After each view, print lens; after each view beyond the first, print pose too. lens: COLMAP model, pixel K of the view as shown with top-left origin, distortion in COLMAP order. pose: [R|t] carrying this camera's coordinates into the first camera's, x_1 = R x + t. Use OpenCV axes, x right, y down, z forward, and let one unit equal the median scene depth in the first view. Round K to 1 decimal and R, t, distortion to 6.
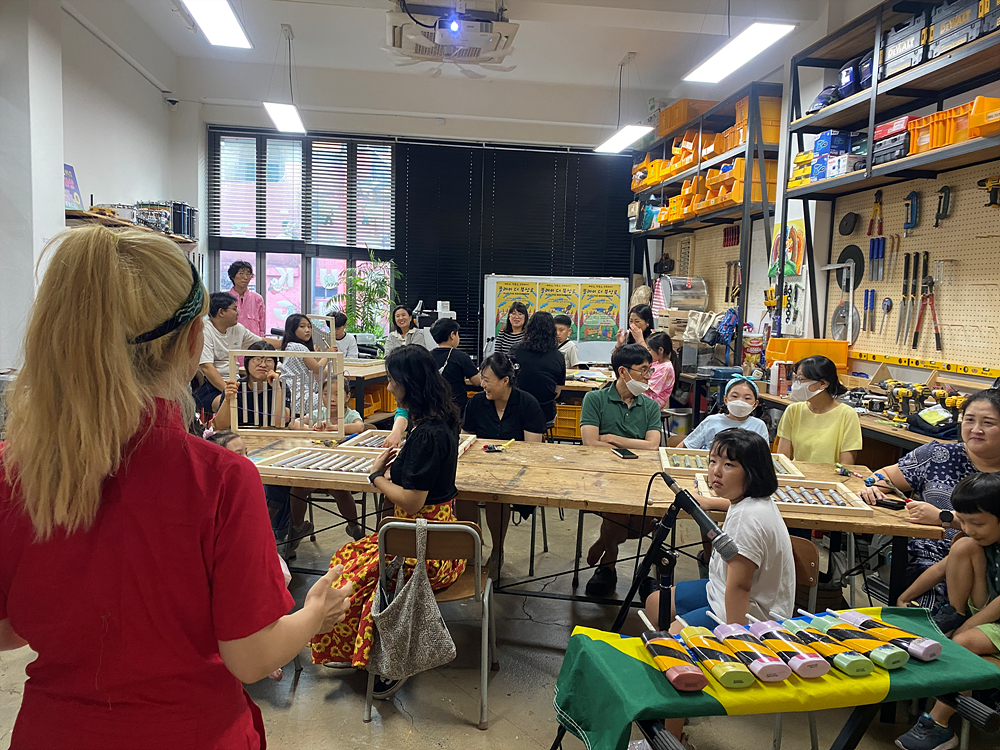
lens RADIAL K [[760.3, 0, 498.7], [0, 760.3, 373.3], [0, 0, 1]] dist [0.039719, -0.049349]
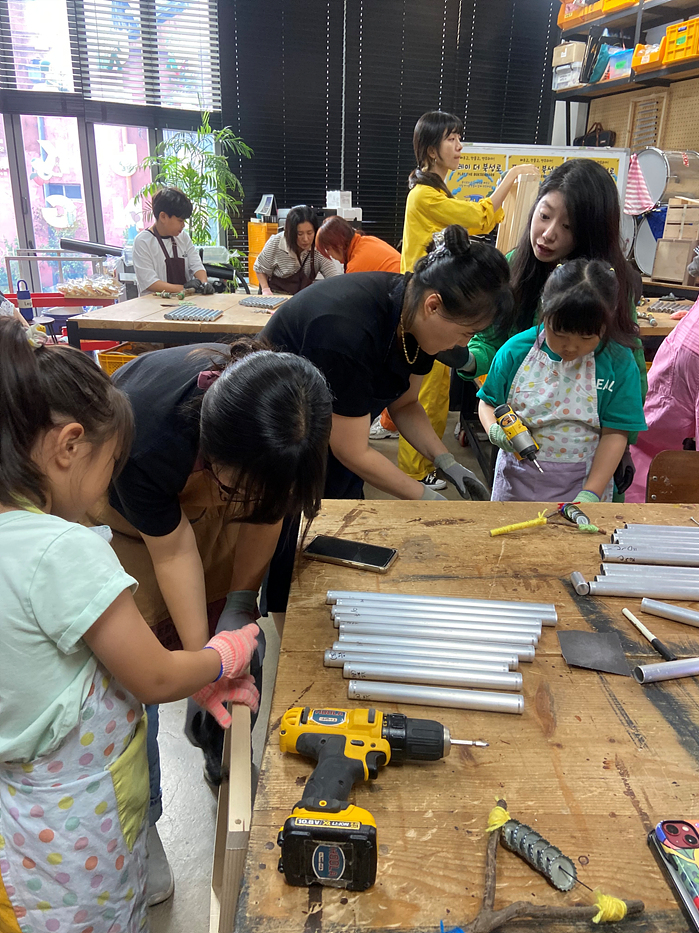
lens RADIAL K [[709.3, 0, 350.3], [0, 709.3, 467.7], [0, 0, 1]] dist [0.039719, -0.049349]
pose [[0.976762, -0.081487, 0.198233, -0.302294], [0.029782, 0.967535, 0.250977, -0.024921], [-0.212249, -0.239241, 0.947478, 0.525369]]
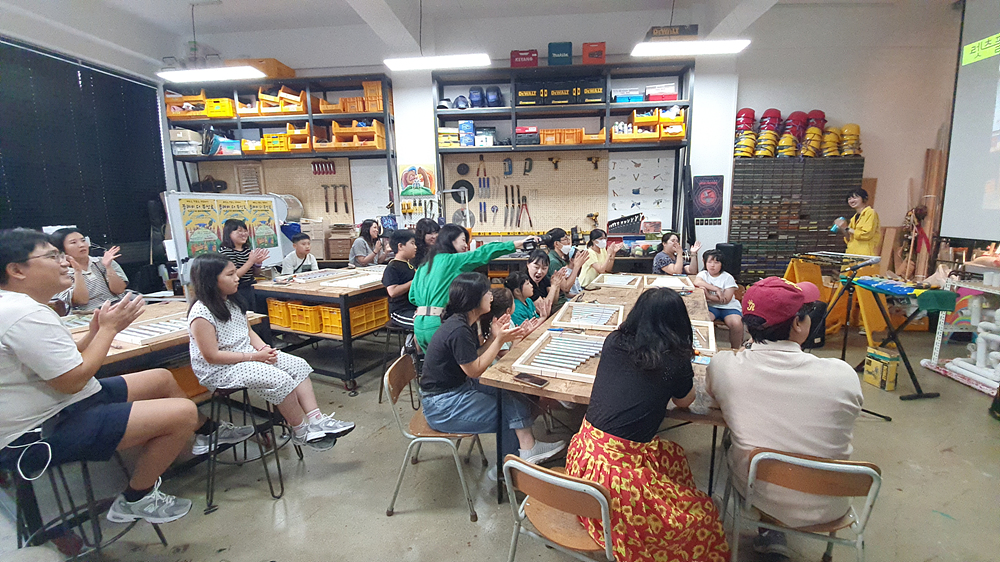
lens RADIAL K [[396.0, 0, 509.5], [0, 396.0, 274.9], [0, 0, 1]] dist [0.002759, -0.011790]
pose [[0.187538, -0.187840, 0.964129, -0.568532], [0.118456, 0.978706, 0.167638, -0.083058], [-0.975088, 0.082768, 0.205796, 0.683593]]
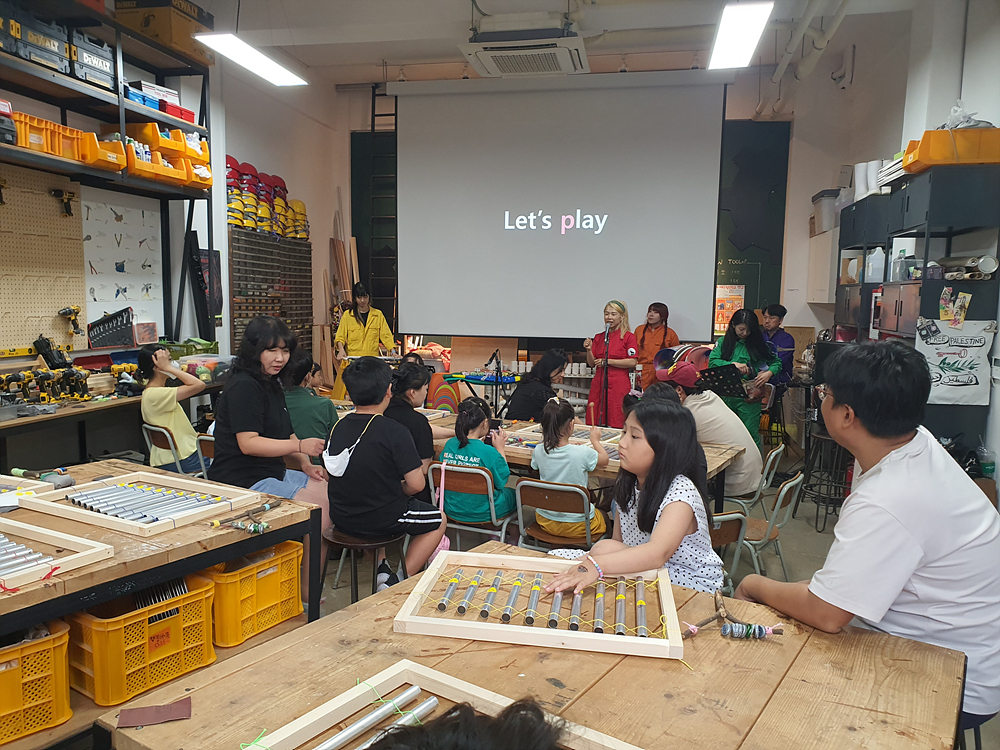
lens RADIAL K [[778.4, 0, 490.5], [0, 778.4, 391.8], [0, 0, 1]] dist [0.006532, 0.014535]
pose [[-0.945122, -0.082353, 0.316167, -0.309157], [-0.010535, 0.974889, 0.222442, -0.159855], [-0.326546, 0.206904, -0.922257, 1.410345]]
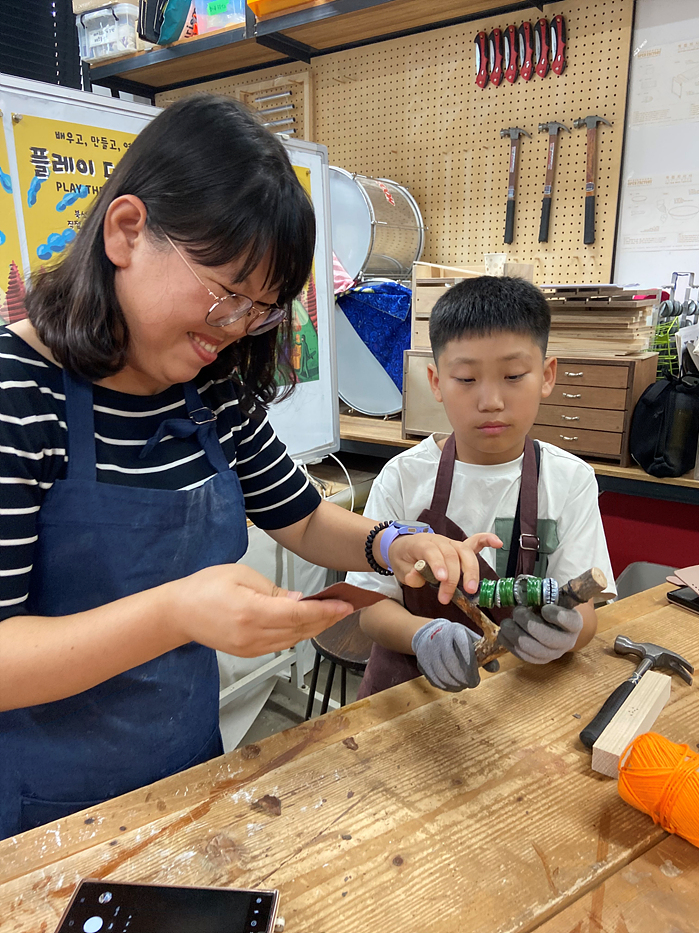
lens RADIAL K [[709.3, 0, 333.5], [0, 709.3, 484.6], [0, 0, 1]] dist [0.039719, -0.049349]
pose [[0.690716, -0.221879, 0.688245, -0.044765], [0.096046, 0.971480, 0.216798, -0.084810], [-0.716719, -0.083642, 0.692328, 1.110871]]
